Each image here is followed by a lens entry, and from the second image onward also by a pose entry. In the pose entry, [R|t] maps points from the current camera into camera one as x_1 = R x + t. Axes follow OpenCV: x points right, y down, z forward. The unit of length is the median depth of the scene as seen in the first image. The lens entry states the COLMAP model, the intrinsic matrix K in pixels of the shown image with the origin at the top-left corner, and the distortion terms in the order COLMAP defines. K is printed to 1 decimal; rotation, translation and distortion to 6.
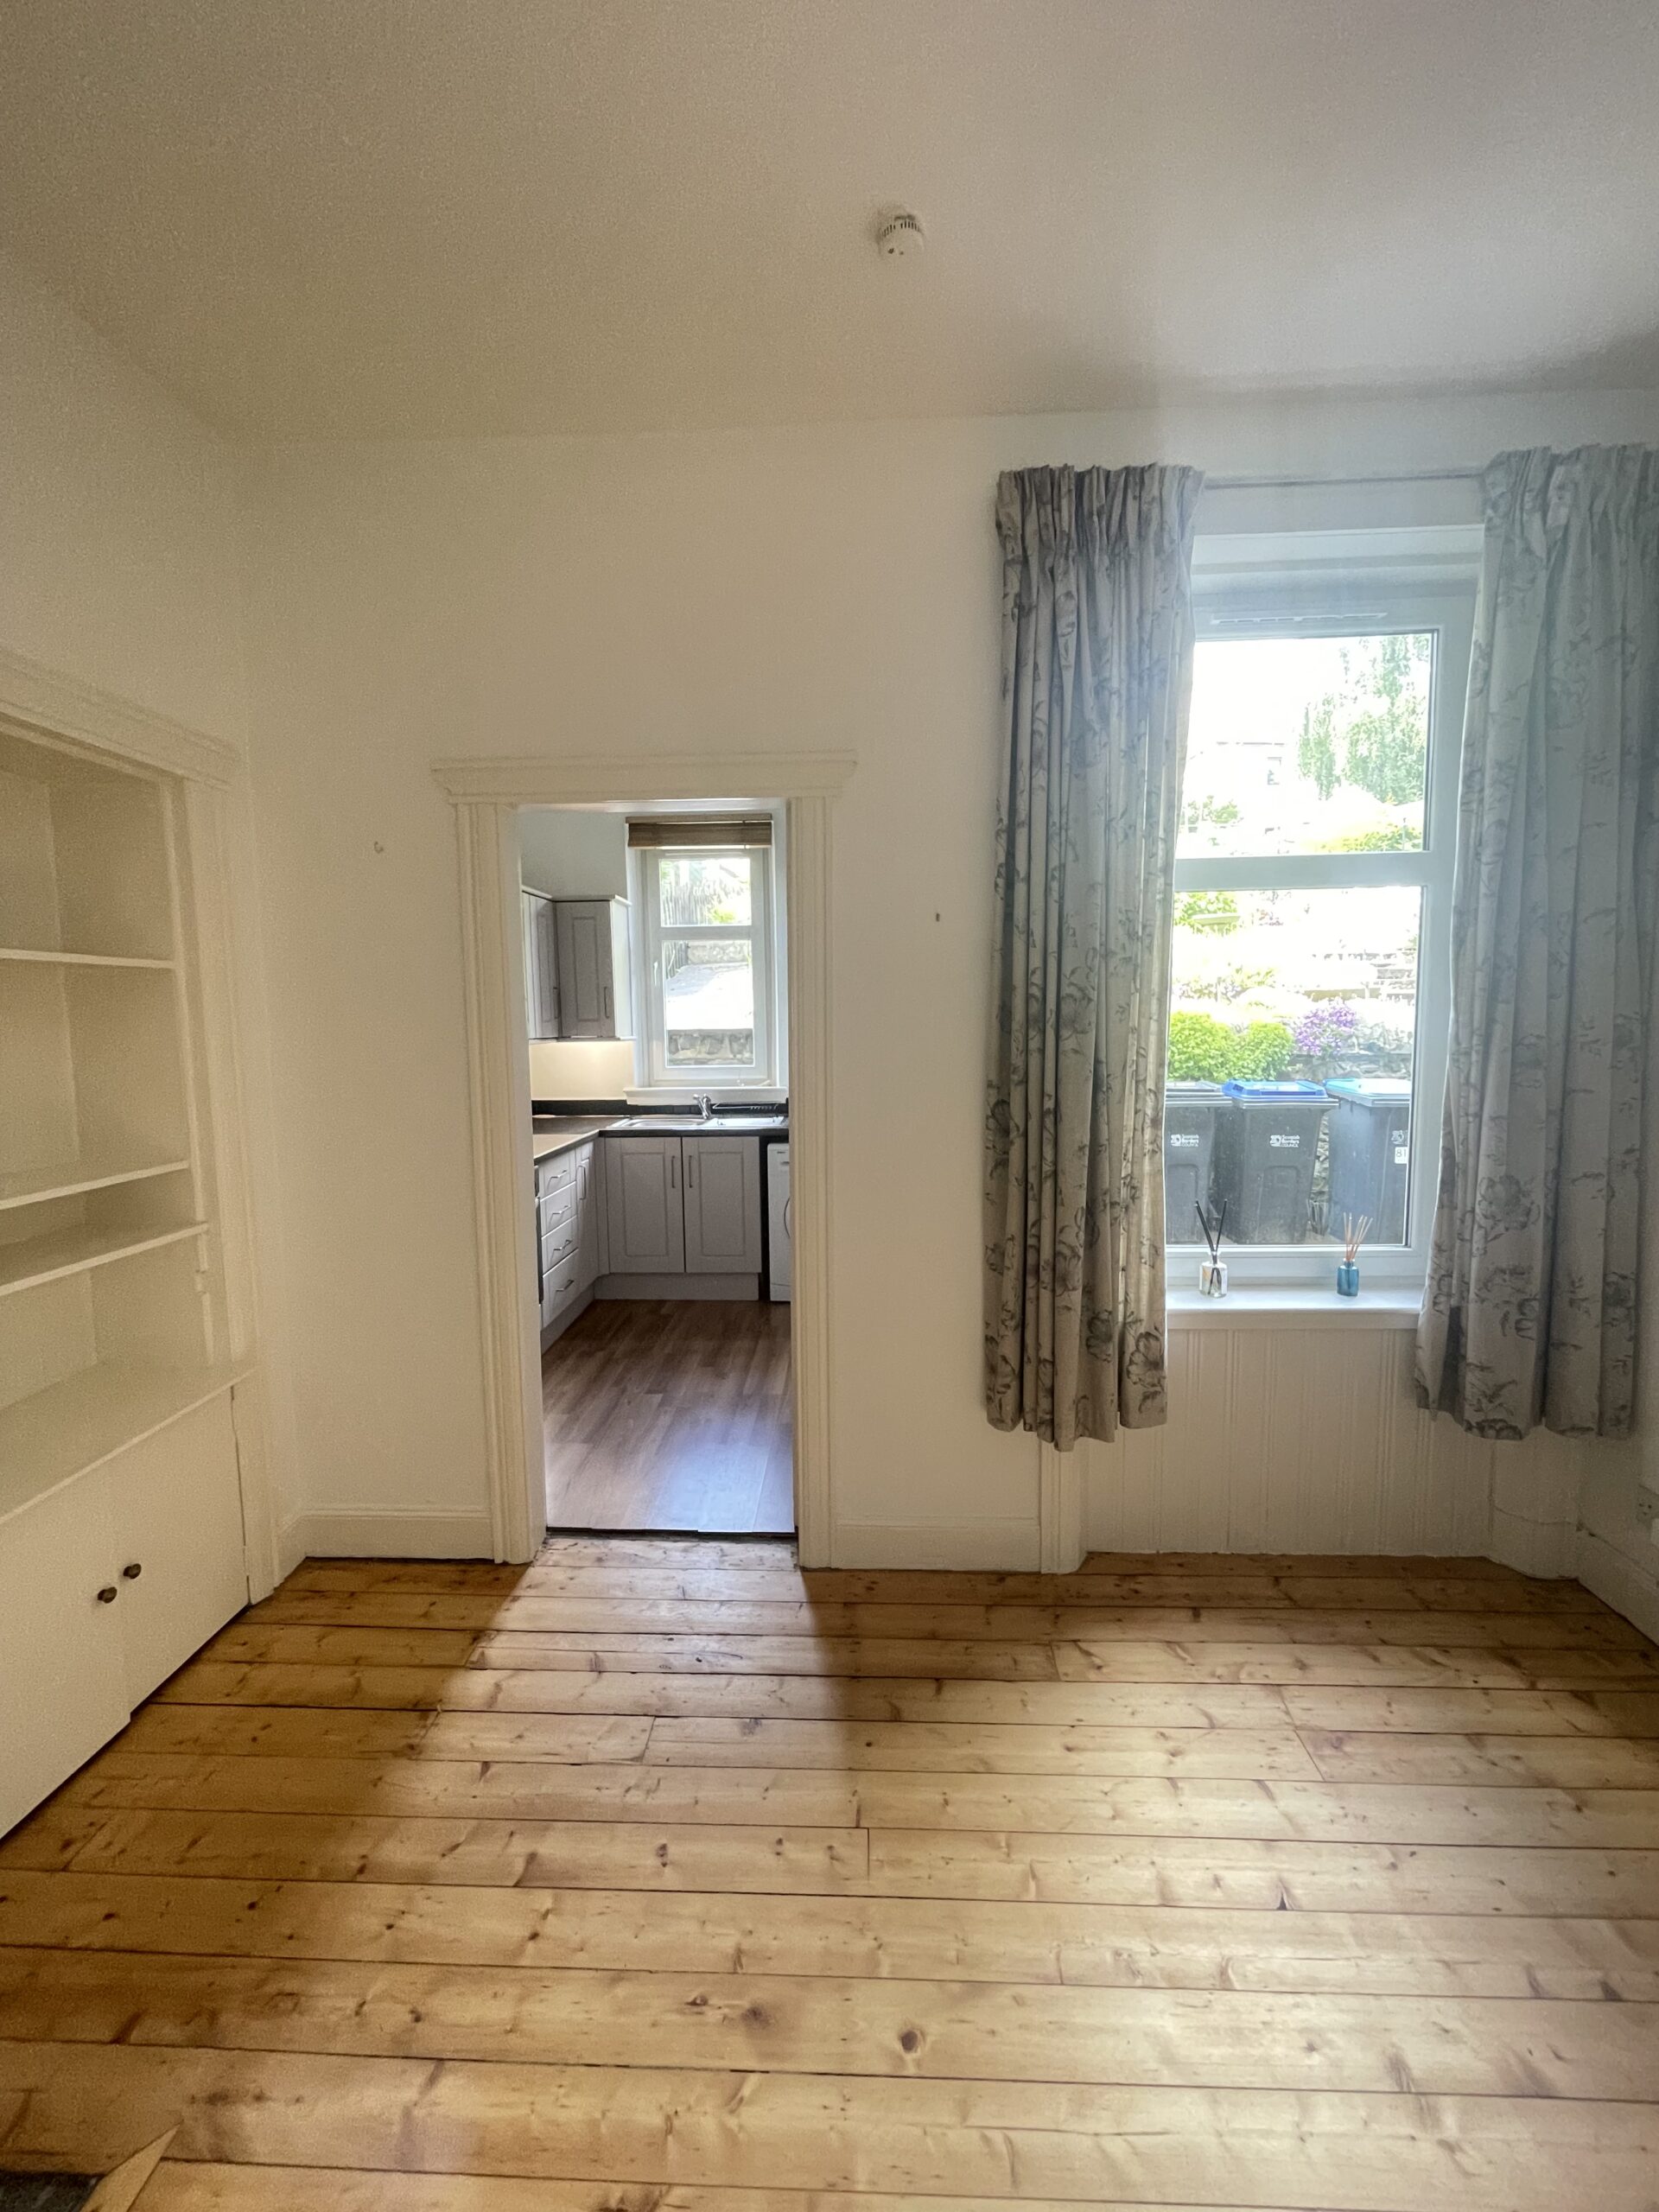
lens RADIAL K [[905.1, 0, 825.5], [0, 905.1, 1101.7], [0, 0, 1]] dist [0.000999, 0.000048]
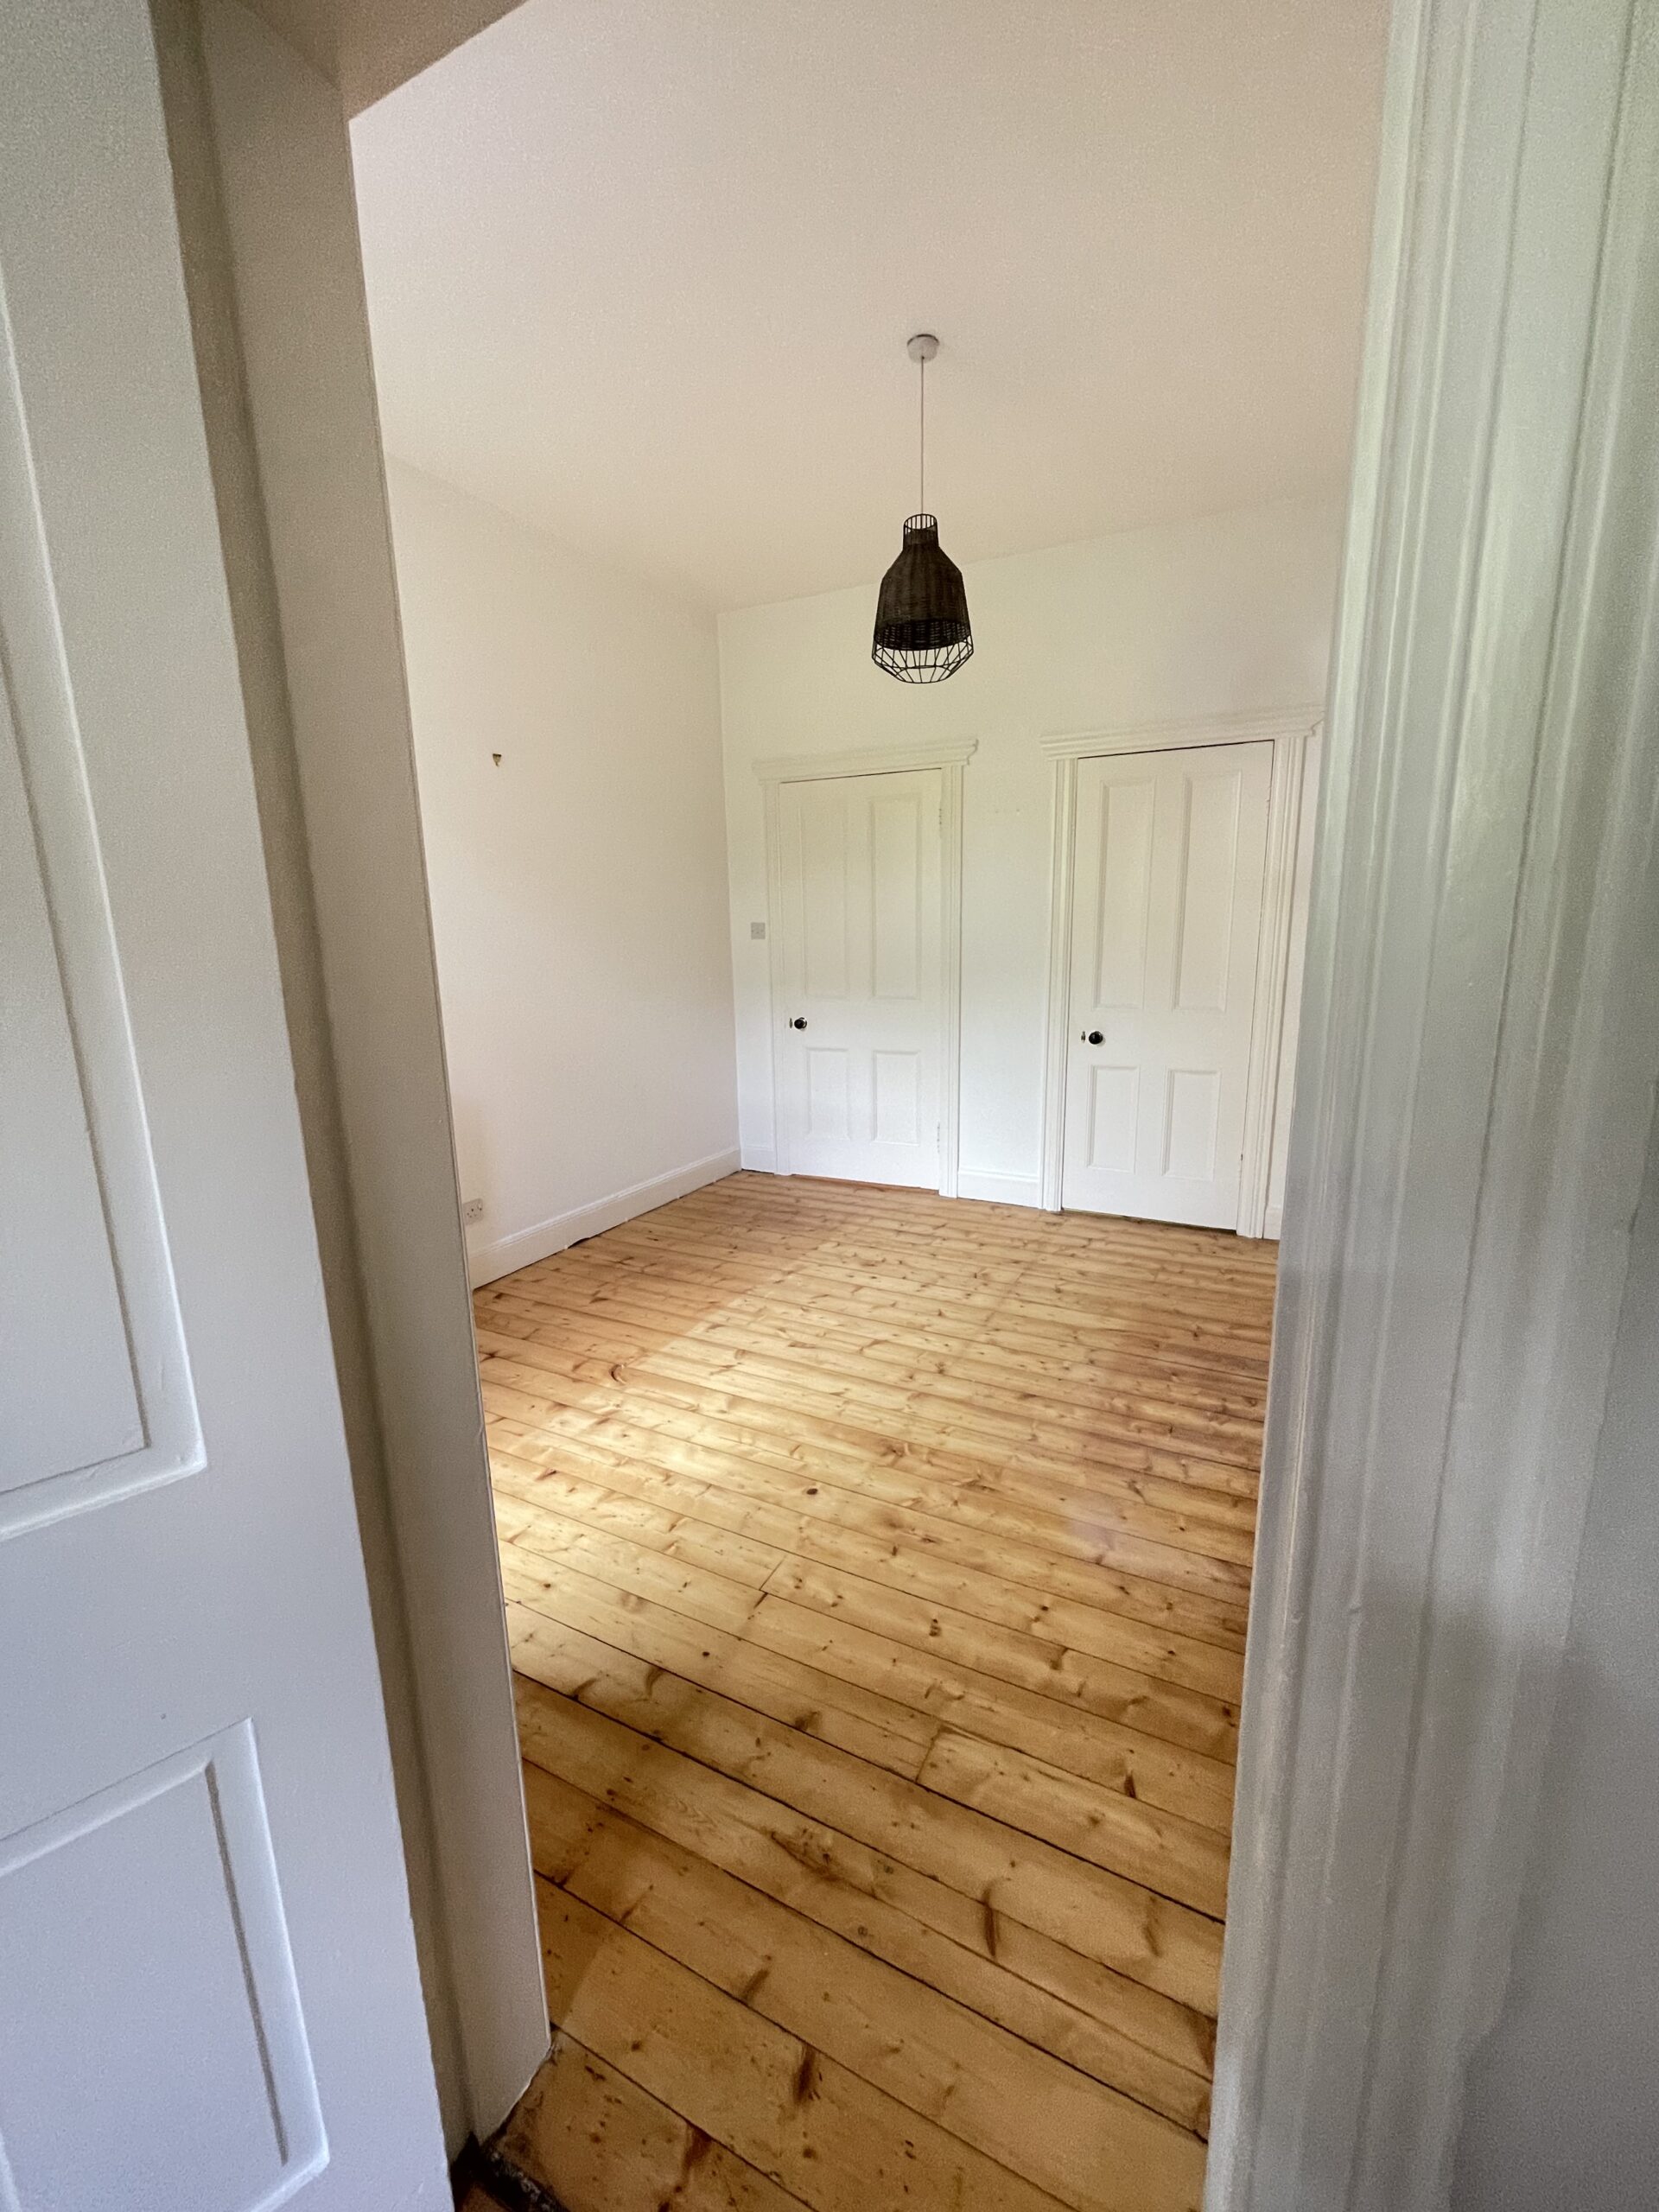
lens RADIAL K [[905.1, 0, 825.5], [0, 905.1, 1101.7], [0, 0, 1]] dist [0.000999, 0.000048]
pose [[-0.904919, -0.056696, 0.421791, -0.361203], [0.067668, 0.959311, 0.274124, -0.070407], [-0.420170, 0.276601, -0.864262, 1.357538]]
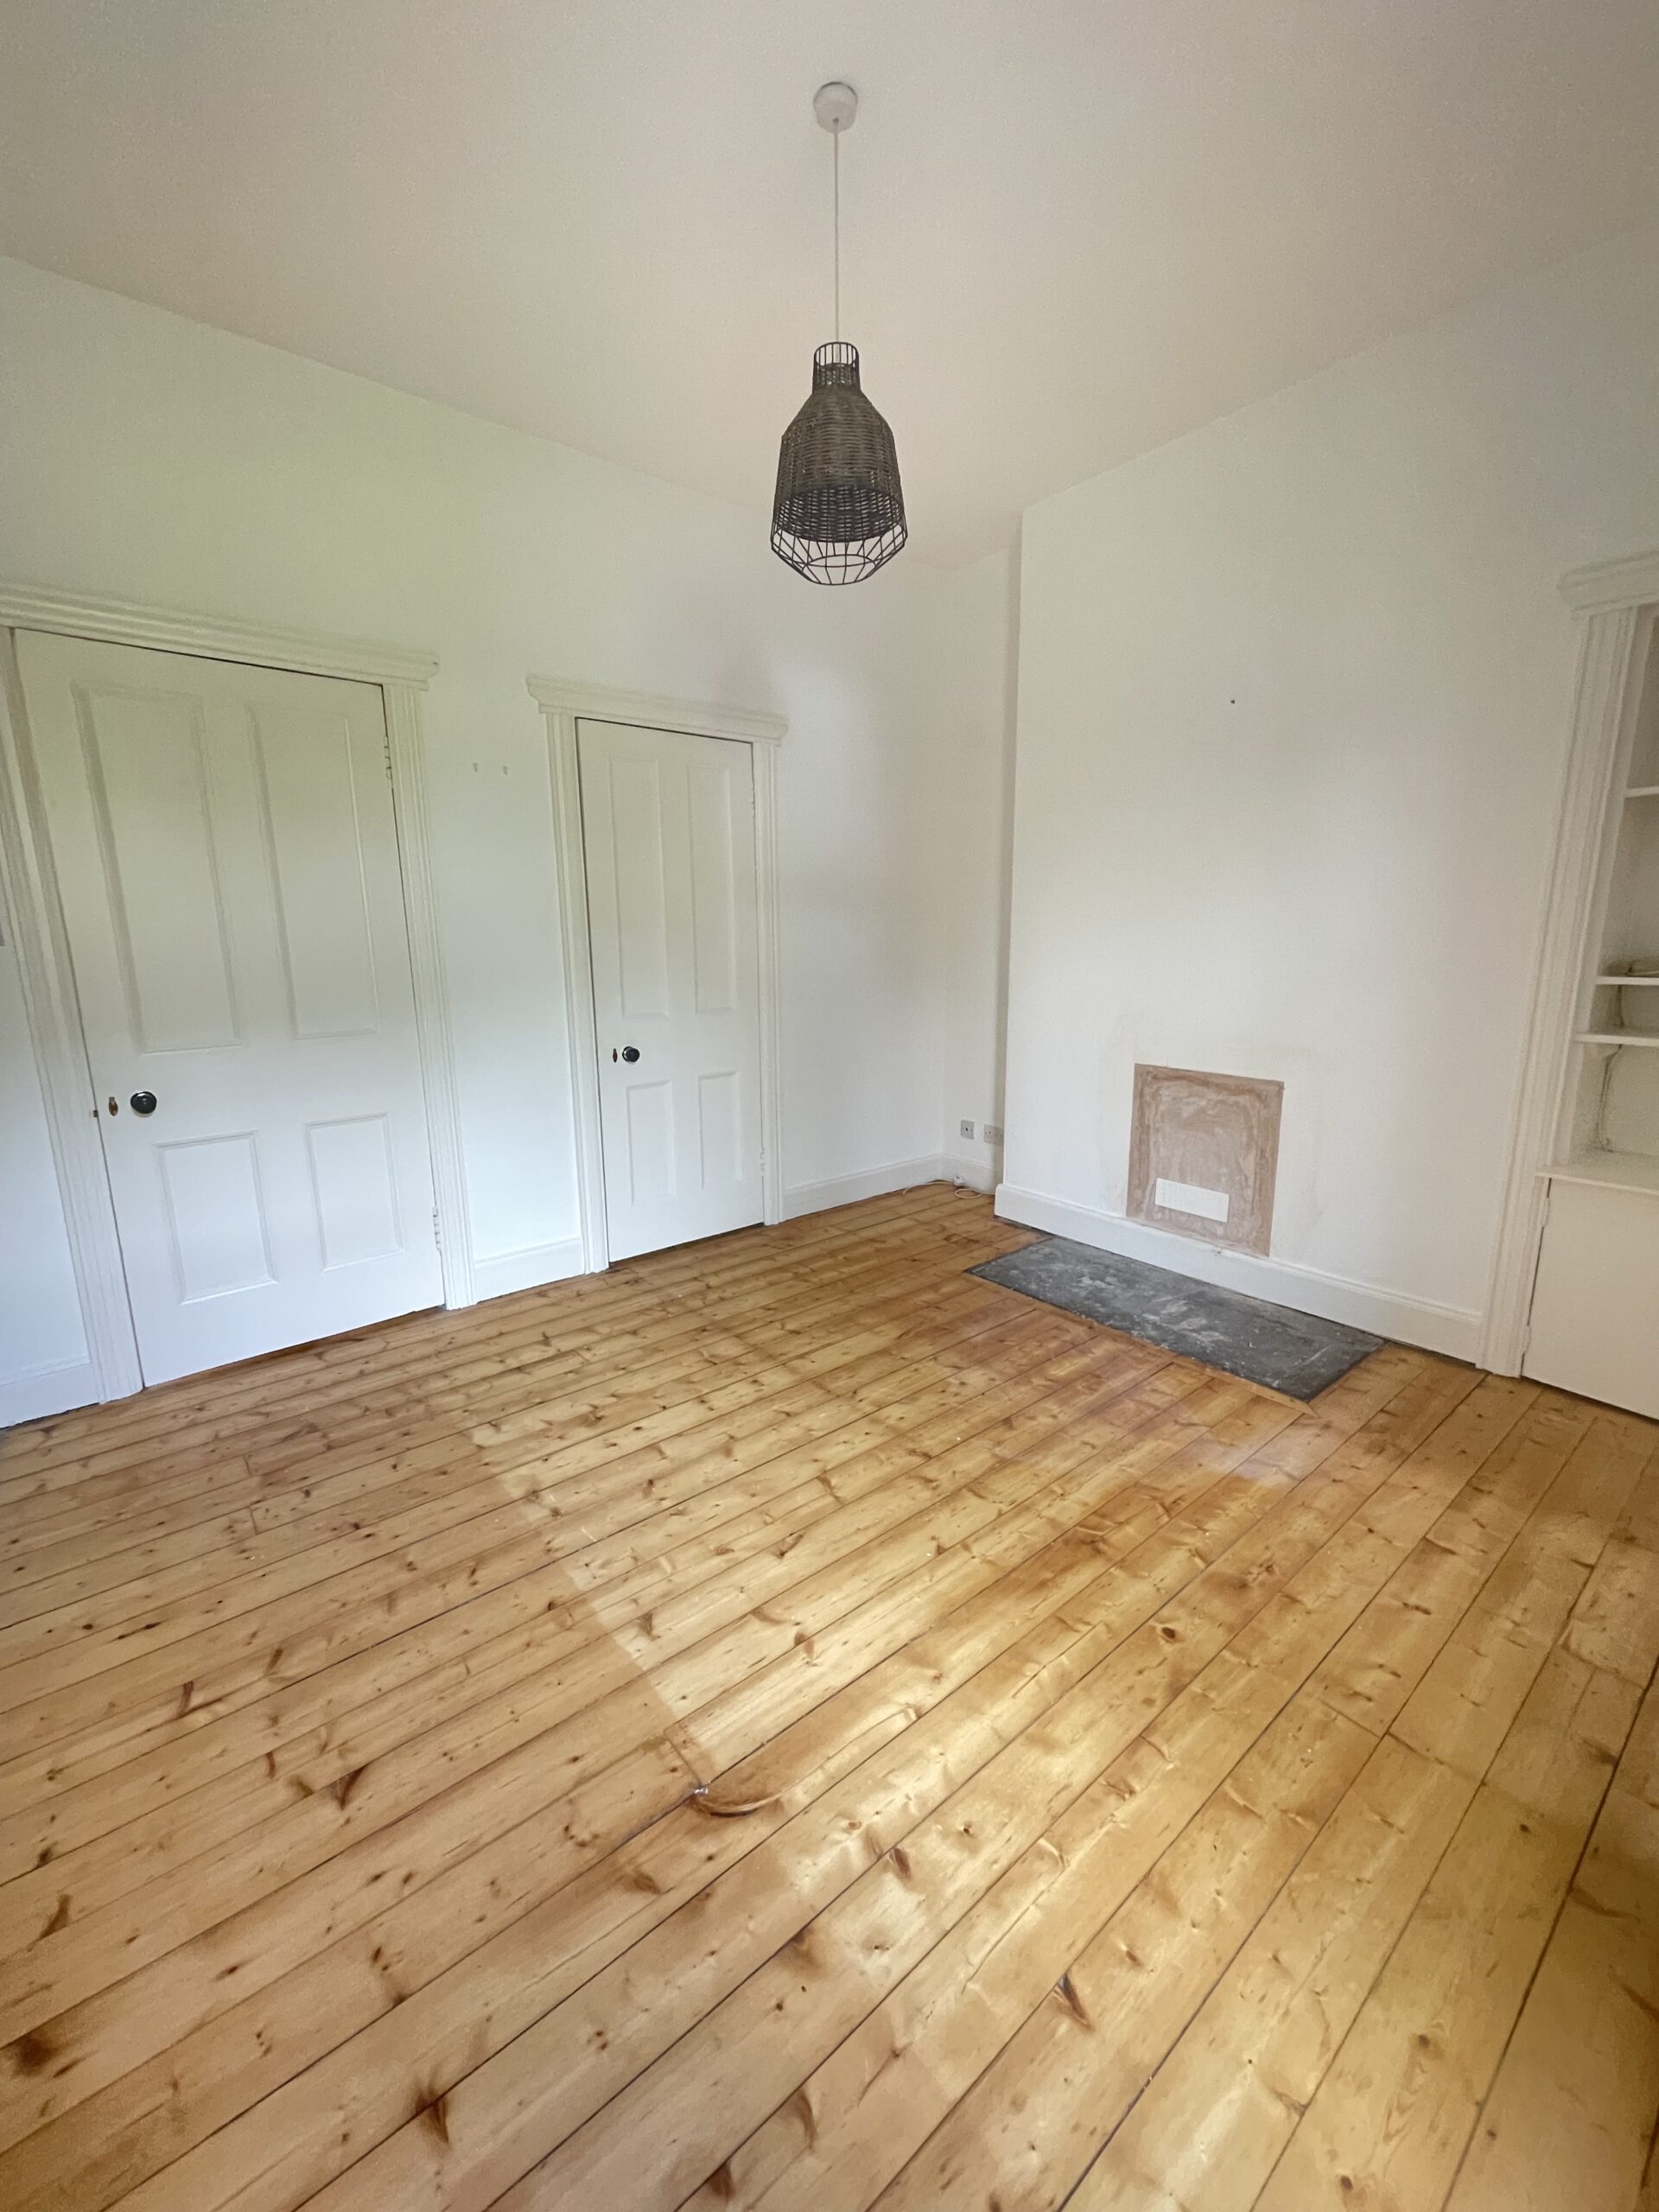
lens RADIAL K [[905.1, 0, 825.5], [0, 905.1, 1101.7], [0, 0, 1]] dist [0.000999, 0.000048]
pose [[-0.743143, 0.150228, -0.652051, 0.719348], [-0.043852, 0.961442, 0.271488, -0.015212], [0.667694, 0.230348, -0.707901, 0.855359]]
